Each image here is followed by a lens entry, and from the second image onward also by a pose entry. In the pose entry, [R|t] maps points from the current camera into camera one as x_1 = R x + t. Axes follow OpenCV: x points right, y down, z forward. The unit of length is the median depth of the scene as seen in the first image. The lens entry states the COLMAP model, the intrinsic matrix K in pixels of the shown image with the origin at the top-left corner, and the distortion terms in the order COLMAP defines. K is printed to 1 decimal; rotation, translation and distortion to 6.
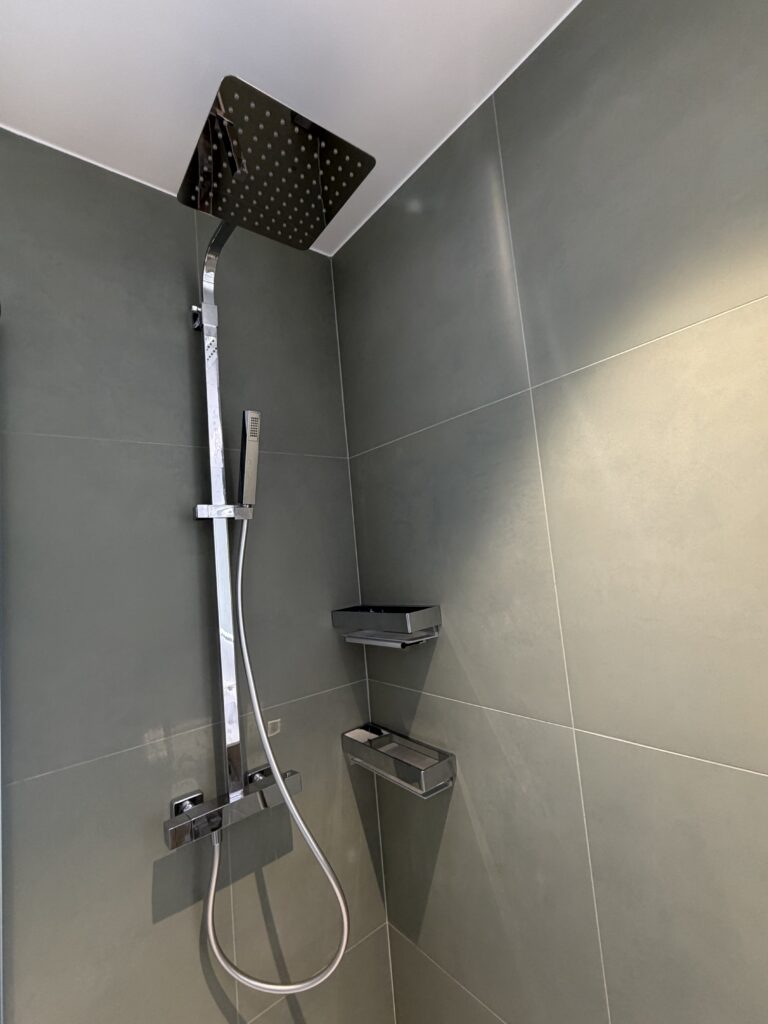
lens RADIAL K [[472.3, 0, 384.0], [0, 472.3, 512.0], [0, 0, 1]] dist [0.001094, -0.000319]
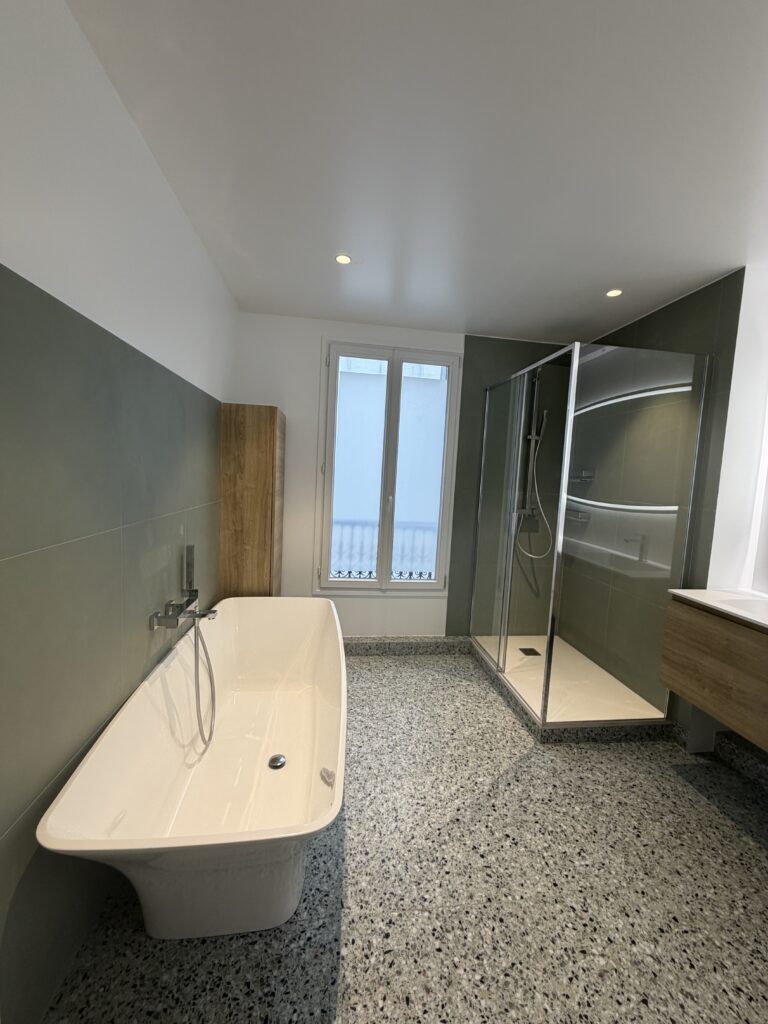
lens RADIAL K [[407.3, 0, 384.7], [0, 407.3, 509.7], [0, 0, 1]] dist [0.000073, 0.000131]
pose [[0.848469, 0.177418, -0.498622, 0.355753], [-0.077021, 0.973500, 0.215327, -0.047934], [0.523611, -0.144293, 0.839649, -2.376905]]
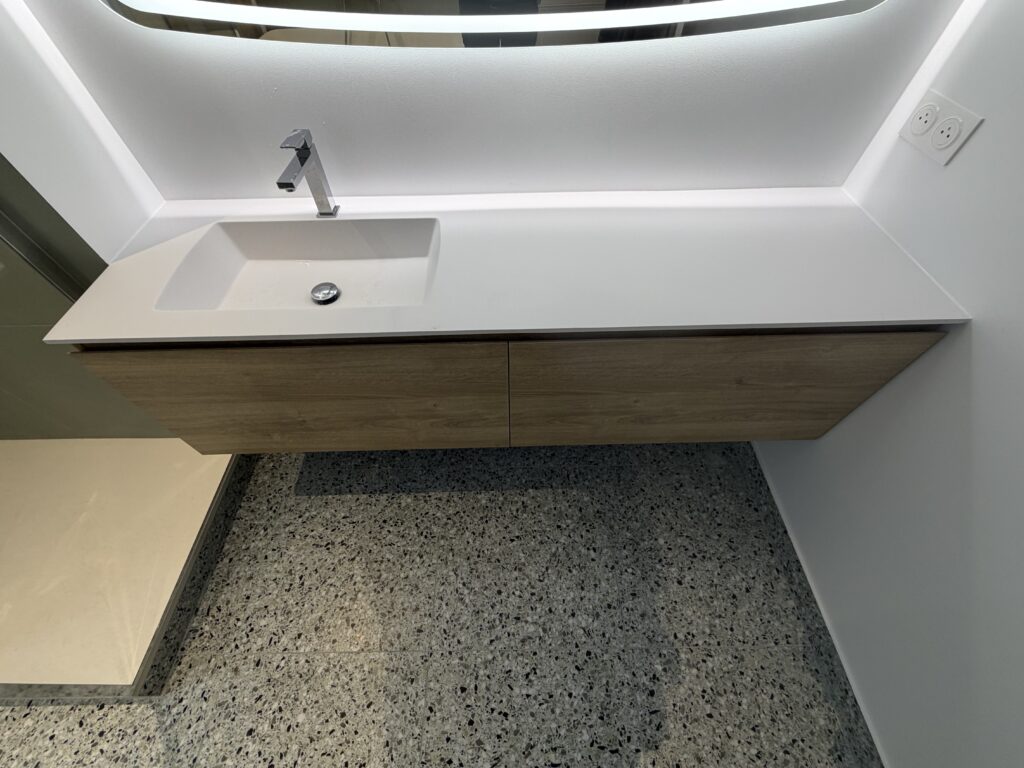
lens RADIAL K [[407.3, 0, 509.4], [0, 407.3, 383.7], [0, 0, 1]] dist [0.000073, 0.000131]
pose [[0.612914, -0.578186, 0.538551, 0.695681], [-0.120245, 0.605391, 0.786793, 0.010838], [-0.780946, -0.546995, 0.301528, -0.926392]]
